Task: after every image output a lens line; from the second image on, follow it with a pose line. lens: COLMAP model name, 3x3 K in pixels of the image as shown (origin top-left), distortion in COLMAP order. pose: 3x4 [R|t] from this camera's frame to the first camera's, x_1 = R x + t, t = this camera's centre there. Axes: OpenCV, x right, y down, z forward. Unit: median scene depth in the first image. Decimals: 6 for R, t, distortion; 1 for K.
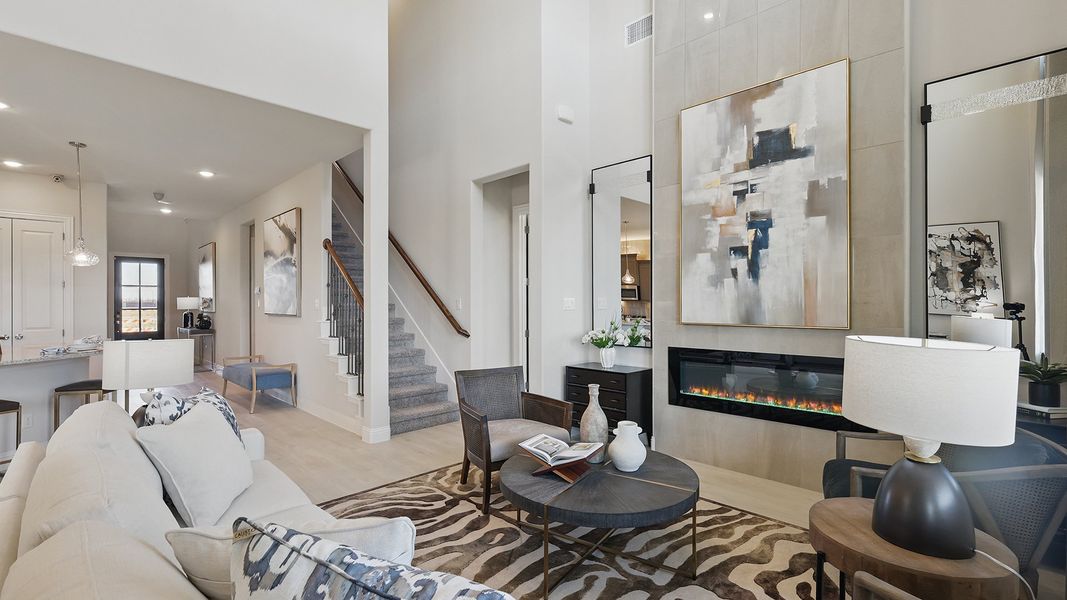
lens RADIAL K [[470.4, 0, 522.3], [0, 470.4, 298.9], [0, 0, 1]] dist [0.002244, 0.000401]
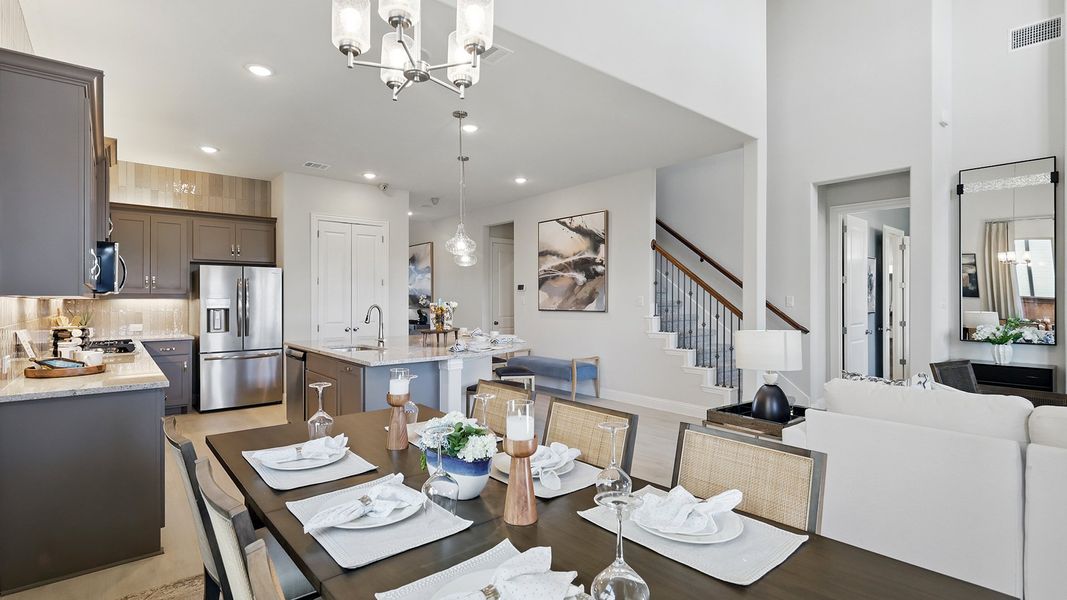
lens RADIAL K [[499.3, 0, 522.3], [0, 499.3, 301.1], [0, 0, 1]] dist [0.000075, 0.001181]
pose [[0.996027, 0.001745, -0.089030, -0.938933], [-0.000704, 0.999931, 0.011721, -0.003408], [0.089044, -0.011611, 0.995960, -0.229586]]
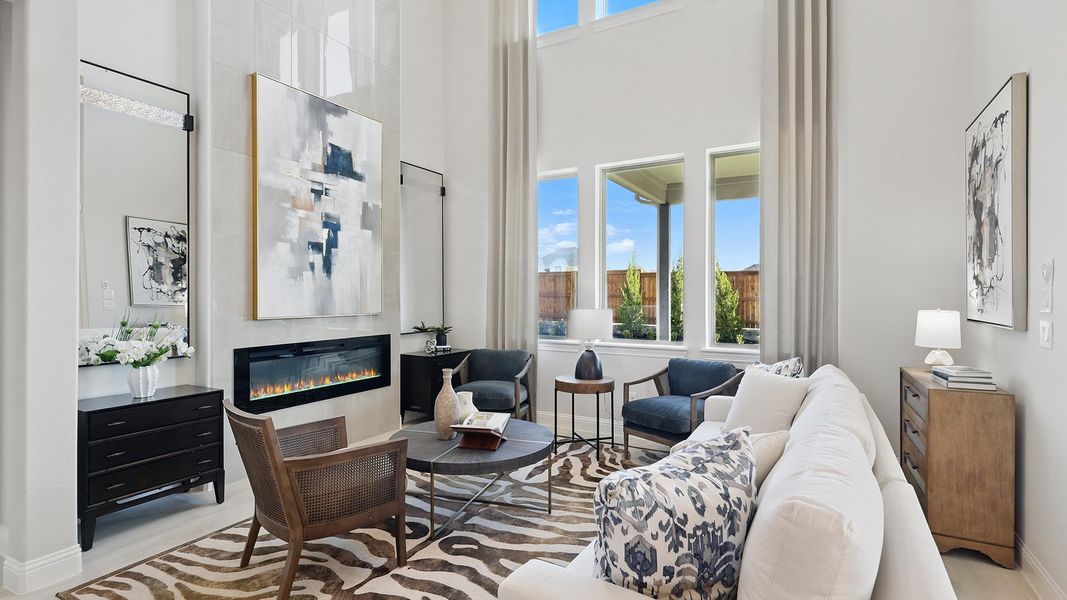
lens RADIAL K [[499.3, 0, 543.7], [0, 499.3, 296.6], [0, 0, 1]] dist [0.000075, 0.001181]
pose [[-0.292393, -0.002265, 0.956296, -0.762893], [-0.011766, 0.999930, -0.001229, 0.006585], [-0.956226, -0.011611, -0.292399, 0.831915]]
